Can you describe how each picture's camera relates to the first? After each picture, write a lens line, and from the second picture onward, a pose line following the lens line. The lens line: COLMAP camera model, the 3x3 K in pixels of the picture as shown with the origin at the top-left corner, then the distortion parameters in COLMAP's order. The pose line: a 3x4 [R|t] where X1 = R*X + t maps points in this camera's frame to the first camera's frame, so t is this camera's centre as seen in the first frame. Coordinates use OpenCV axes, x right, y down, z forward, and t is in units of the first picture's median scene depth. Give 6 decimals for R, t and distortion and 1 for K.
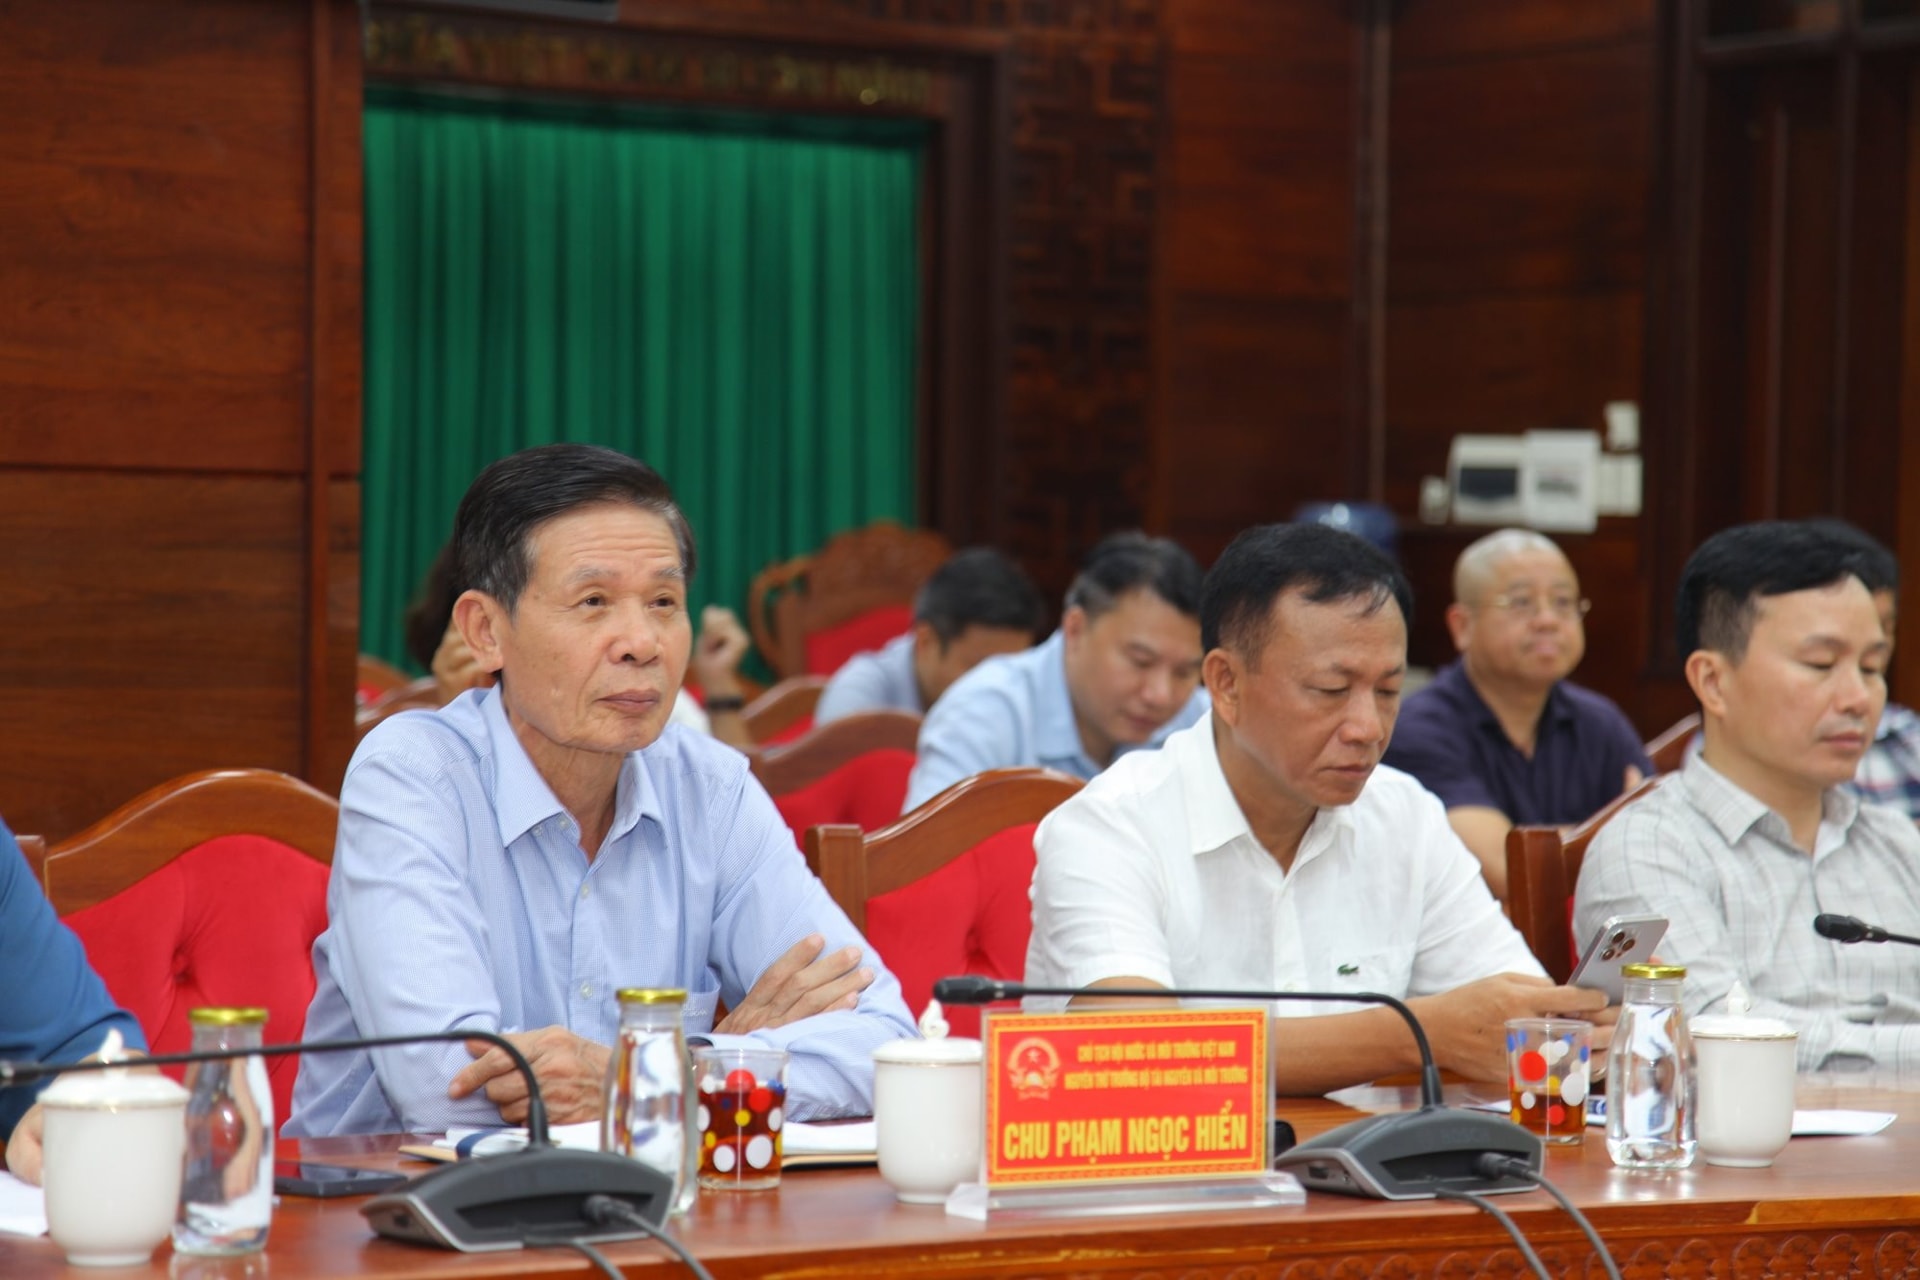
lens RADIAL K [[5608.2, 0, 960.0], [0, 5608.2, 640.0], [0, 0, 1]] dist [0.576194, -0.189786]
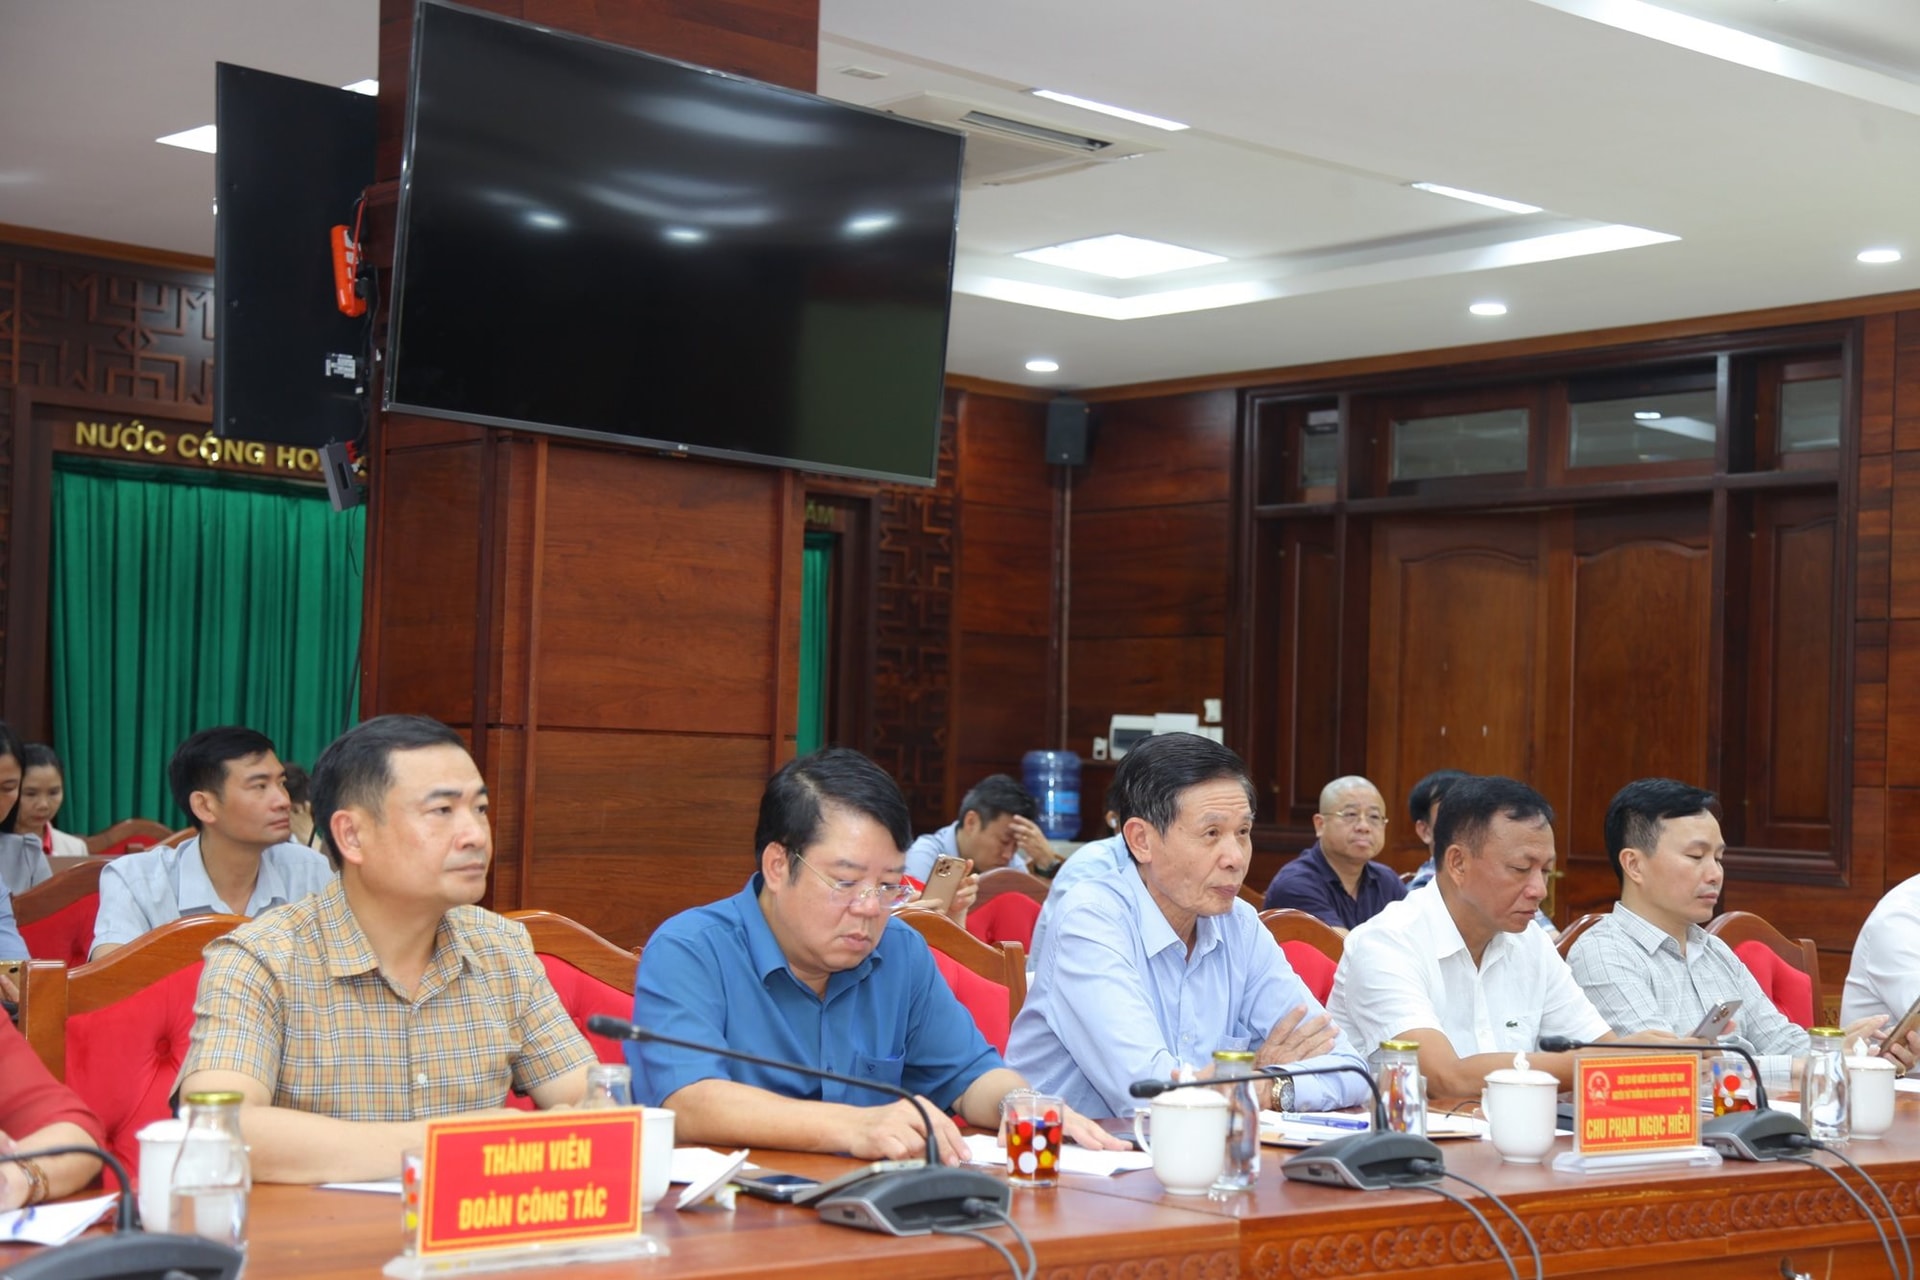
lens RADIAL K [[3130.8, 0, 960.0], [0, 3130.8, 640.0], [0, 0, 1]] dist [0.202637, 0.069081]
pose [[0.986748, 0.019940, 0.161029, -0.230549], [-0.011068, 0.998380, -0.055810, -0.005324], [-0.161881, 0.053288, 0.985370, 0.017460]]
